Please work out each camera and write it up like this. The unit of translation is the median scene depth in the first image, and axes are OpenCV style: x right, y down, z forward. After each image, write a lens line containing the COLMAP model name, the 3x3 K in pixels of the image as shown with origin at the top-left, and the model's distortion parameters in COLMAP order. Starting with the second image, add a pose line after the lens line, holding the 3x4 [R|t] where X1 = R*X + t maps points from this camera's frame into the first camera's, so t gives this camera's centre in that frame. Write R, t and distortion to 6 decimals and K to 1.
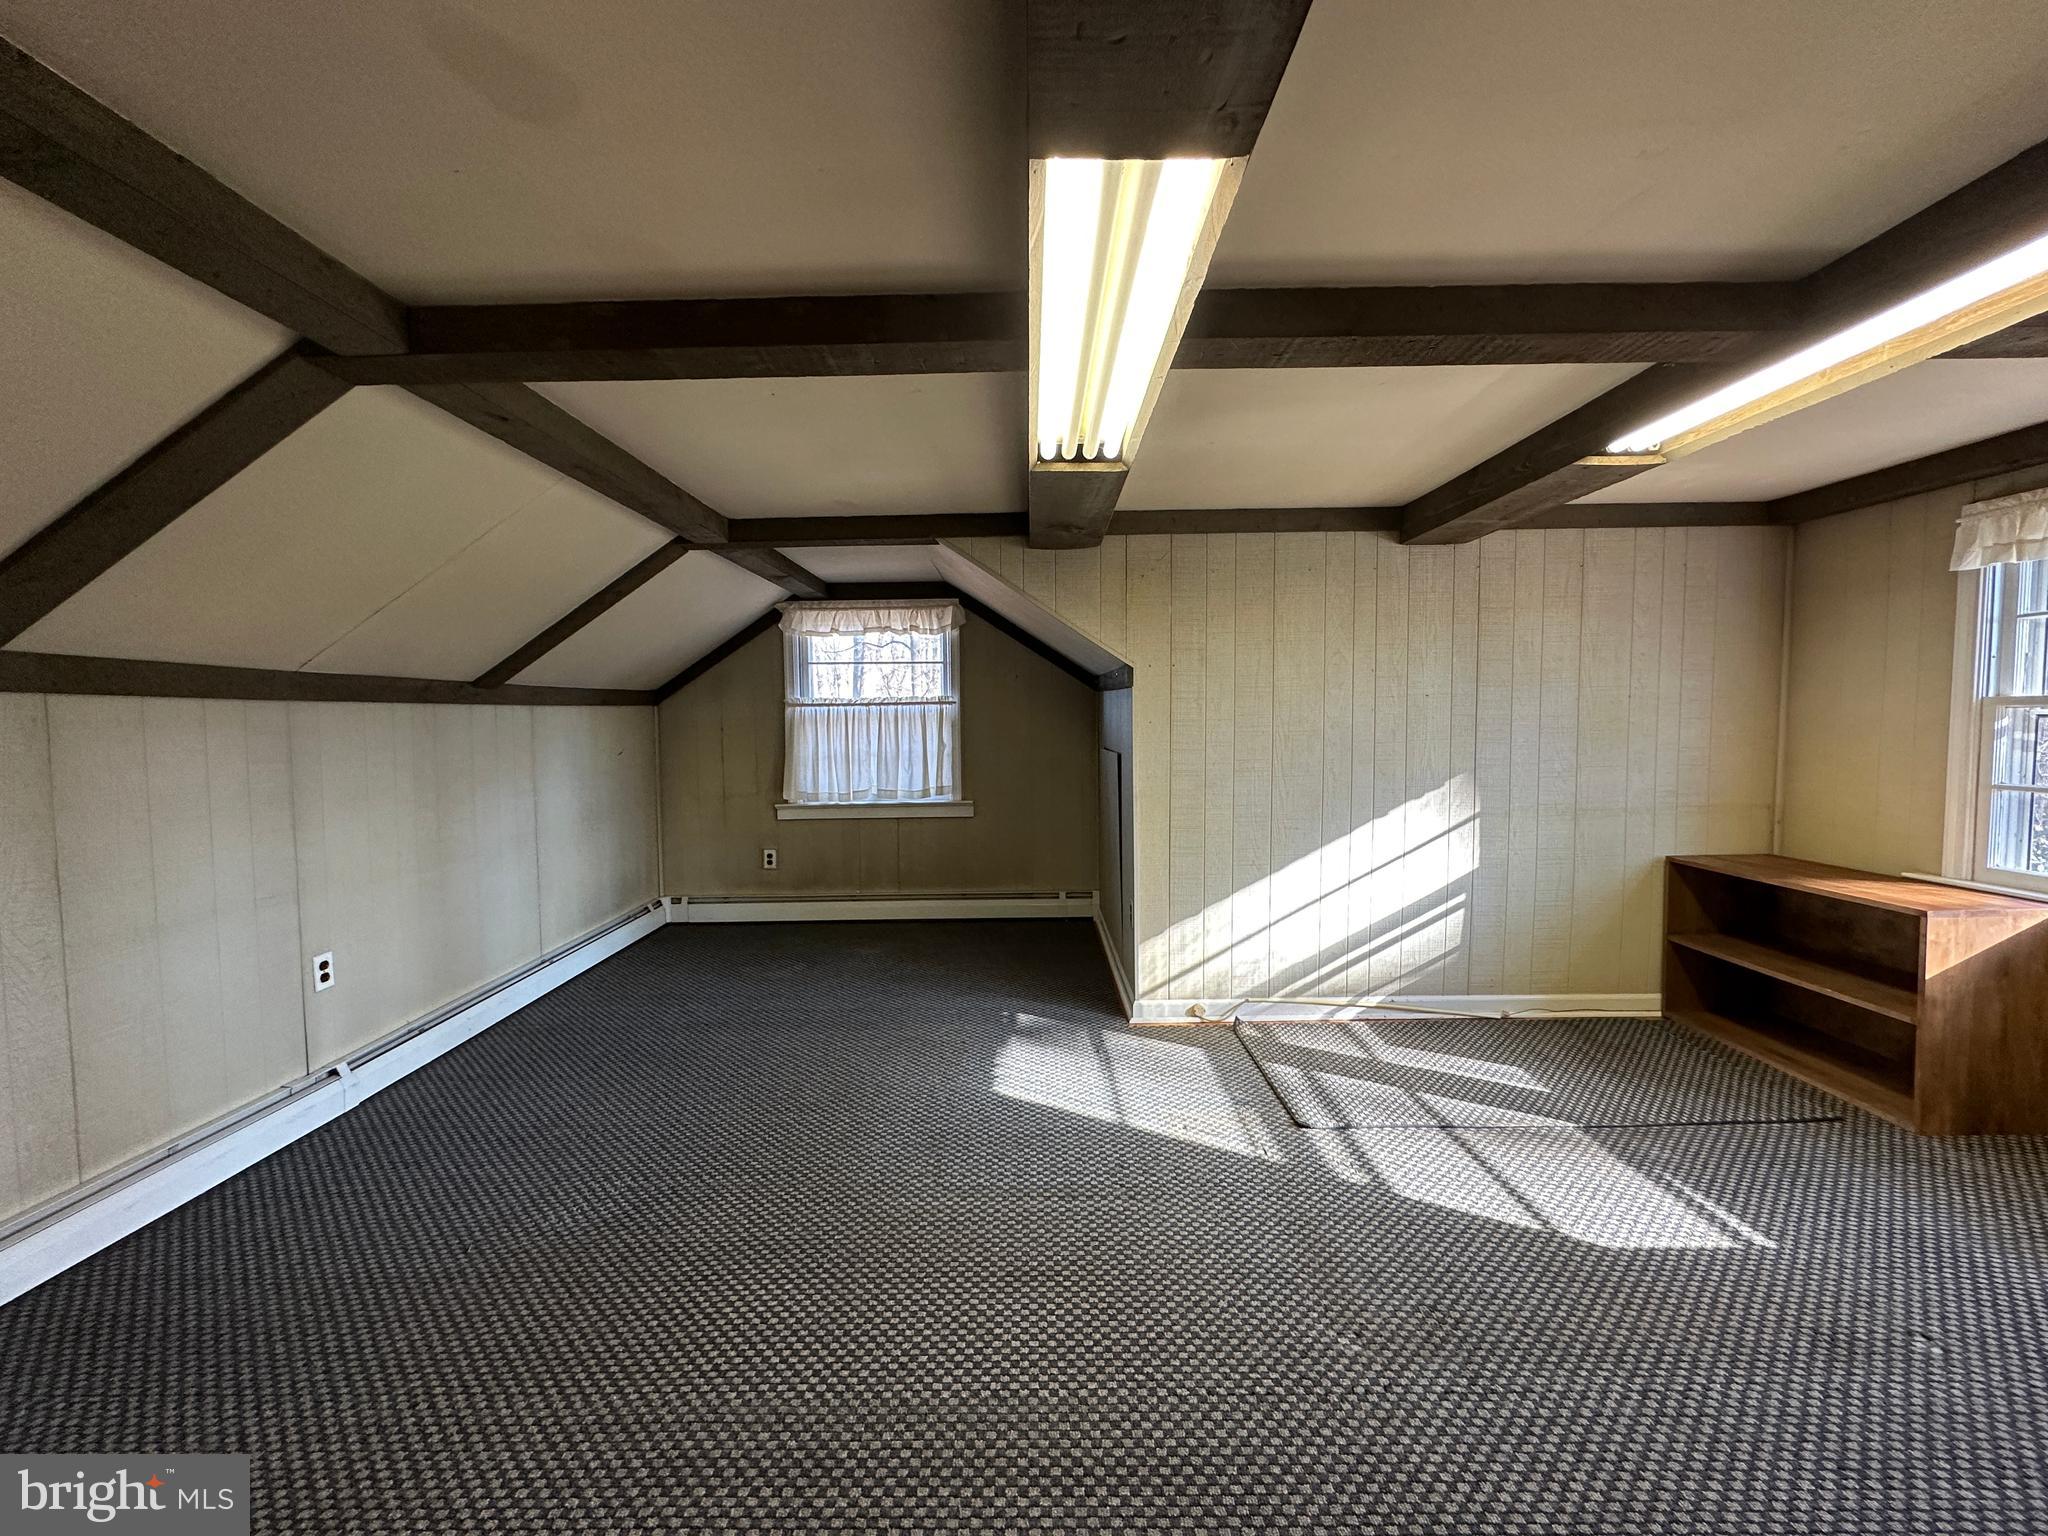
lens RADIAL K [[817.4, 0, 1021.2], [0, 817.4, 766.4], [0, 0, 1]] dist [-0.001674, -0.000083]
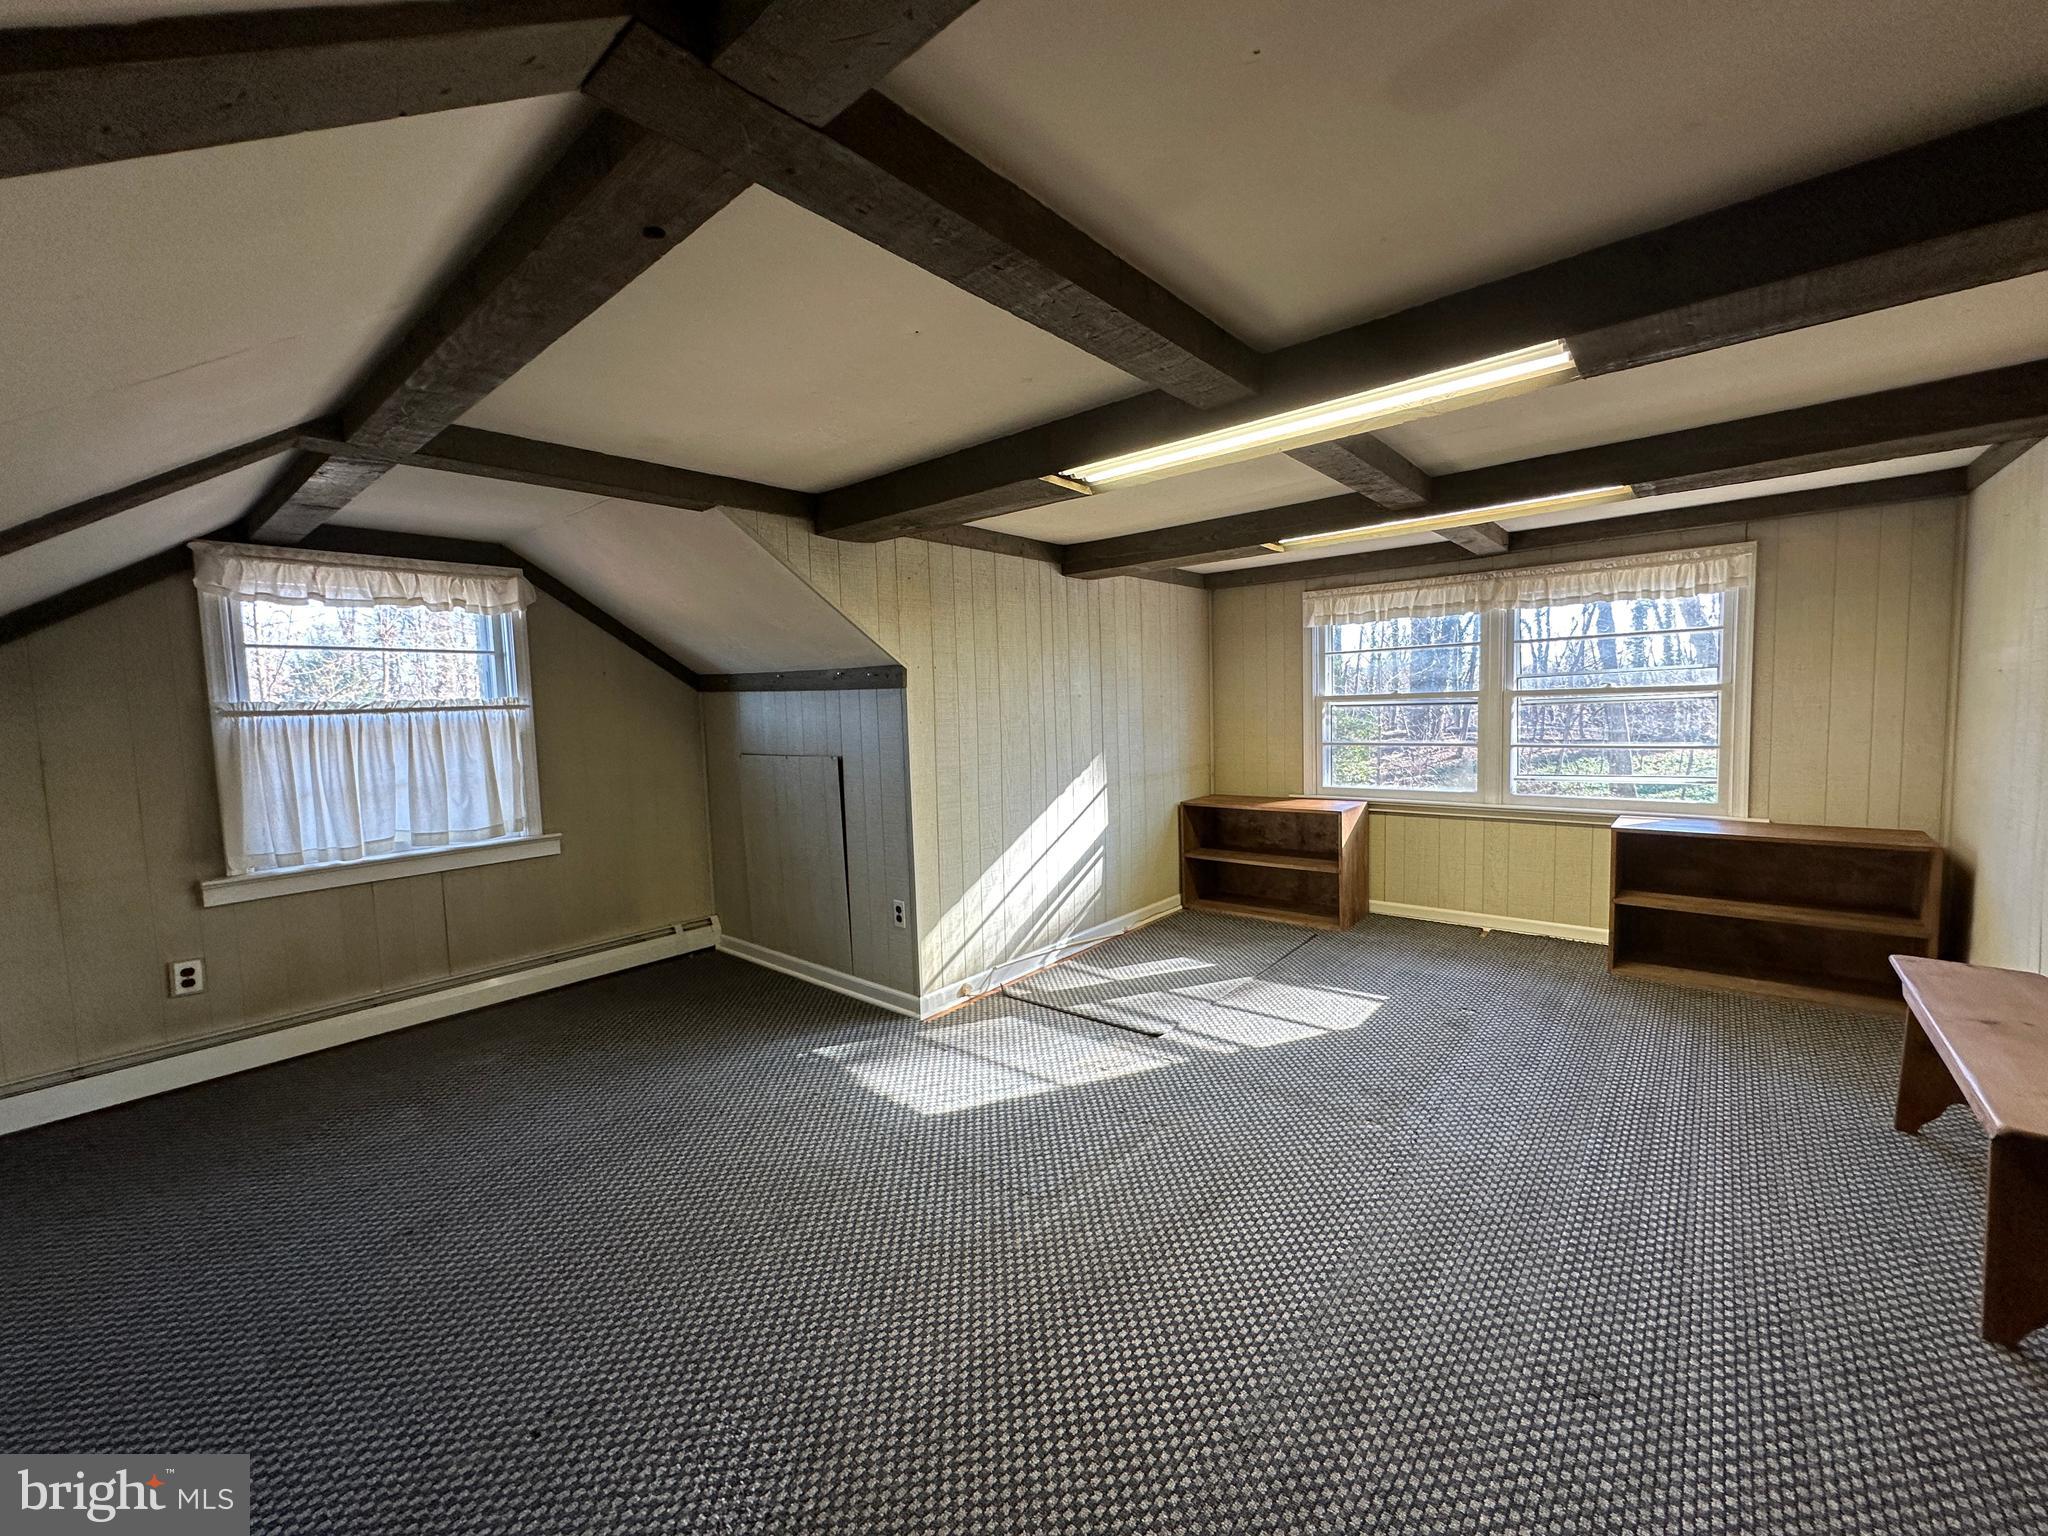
lens RADIAL K [[817.4, 0, 1021.2], [0, 817.4, 766.4], [0, 0, 1]] dist [-0.001674, -0.000083]
pose [[0.642935, -0.065774, 0.763091, -0.535564], [0.069230, 0.997218, 0.027626, -0.017945], [-0.762786, 0.035067, 0.645700, 0.241566]]
